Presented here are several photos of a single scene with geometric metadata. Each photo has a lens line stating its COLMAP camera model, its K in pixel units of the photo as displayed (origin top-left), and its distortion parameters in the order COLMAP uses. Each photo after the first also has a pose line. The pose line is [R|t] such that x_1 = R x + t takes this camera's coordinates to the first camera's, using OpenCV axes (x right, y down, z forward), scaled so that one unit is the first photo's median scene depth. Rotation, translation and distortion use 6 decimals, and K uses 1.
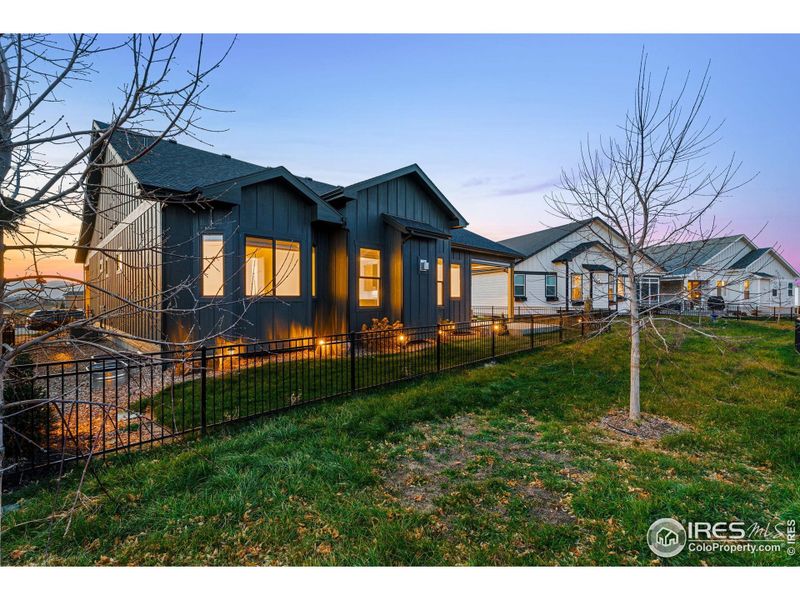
lens RADIAL K [[380.1, 0, 409.6], [0, 380.1, 292.2], [0, 0, 1]] dist [-0.000626, -0.000479]
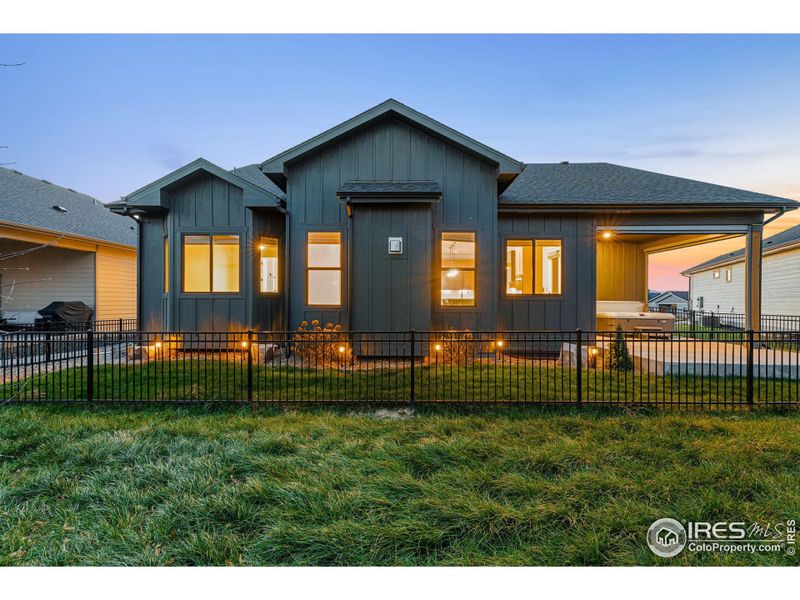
lens RADIAL K [[373.6, 0, 402.0], [0, 373.6, 302.3], [0, 0, 1]] dist [-0.000660, 0.000145]
pose [[0.669095, 0.007971, -0.743134, 0.577895], [0.012166, 0.999691, 0.021677, 0.016018], [0.743077, -0.023545, 0.668792, 0.608069]]
